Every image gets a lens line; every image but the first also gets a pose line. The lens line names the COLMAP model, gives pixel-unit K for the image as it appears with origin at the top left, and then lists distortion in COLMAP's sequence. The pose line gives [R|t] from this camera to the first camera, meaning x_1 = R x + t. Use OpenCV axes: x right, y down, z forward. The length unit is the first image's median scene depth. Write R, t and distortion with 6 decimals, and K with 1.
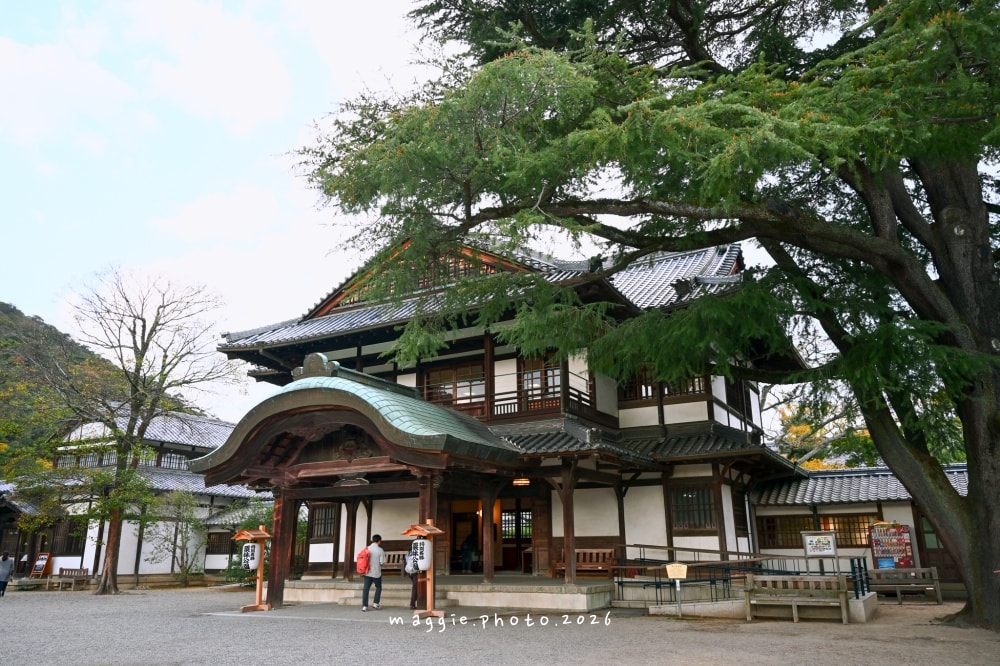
lens RADIAL K [[726.1, 0, 500.0], [0, 726.1, 333.0], [0, 0, 1]] dist [0.007642, 0.001722]
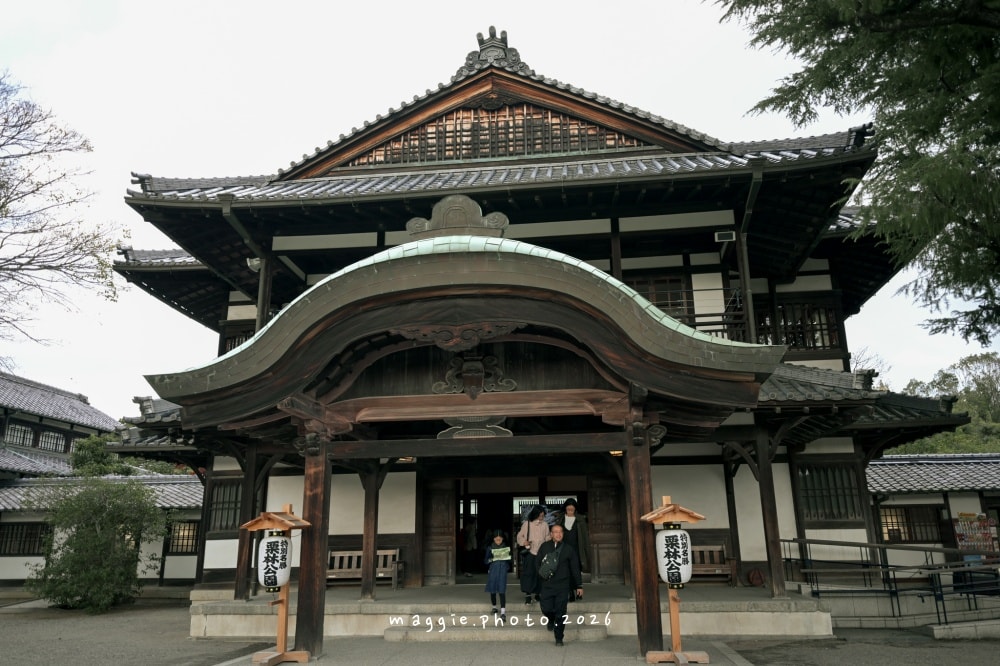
lens RADIAL K [[738.8, 0, 500.0], [0, 738.8, 333.0], [0, 0, 1]] dist [0.004783, 0.000293]
pose [[0.923602, 0.102931, 0.369275, -0.356103], [-0.105316, 0.994344, -0.013753, 0.114500], [-0.368602, -0.026188, 0.929218, 0.384737]]
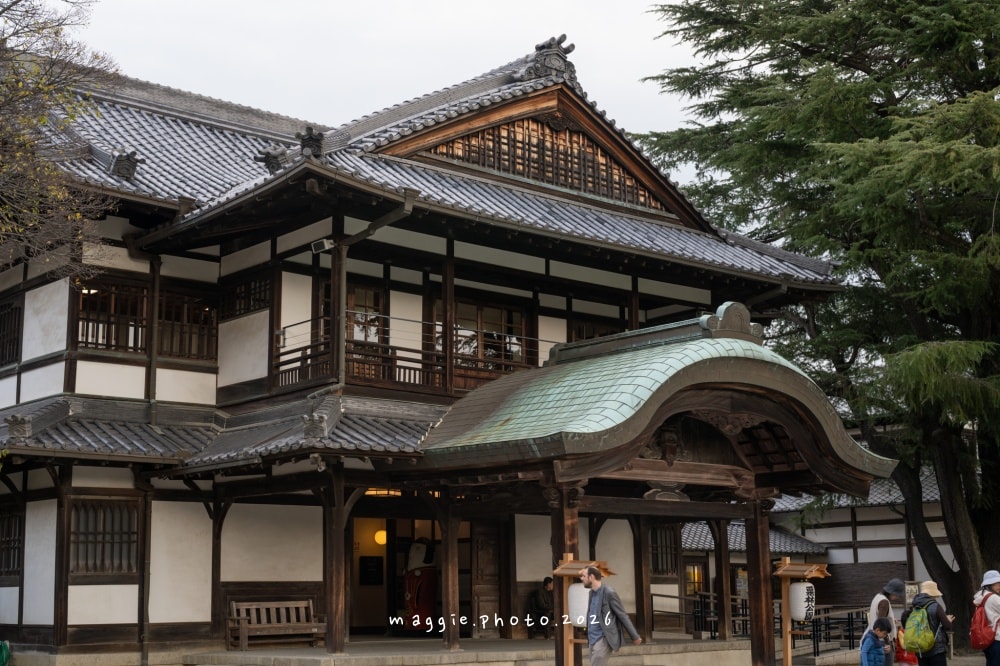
lens RADIAL K [[1450.2, 0, 500.0], [0, 1450.2, 333.0], [0, 0, 1]] dist [-0.033401, -0.120660]
pose [[0.334232, 0.177420, 0.925641, -1.292551], [-0.263062, 0.960652, -0.089143, 0.190992], [-0.905034, -0.213707, 0.367753, 0.592065]]
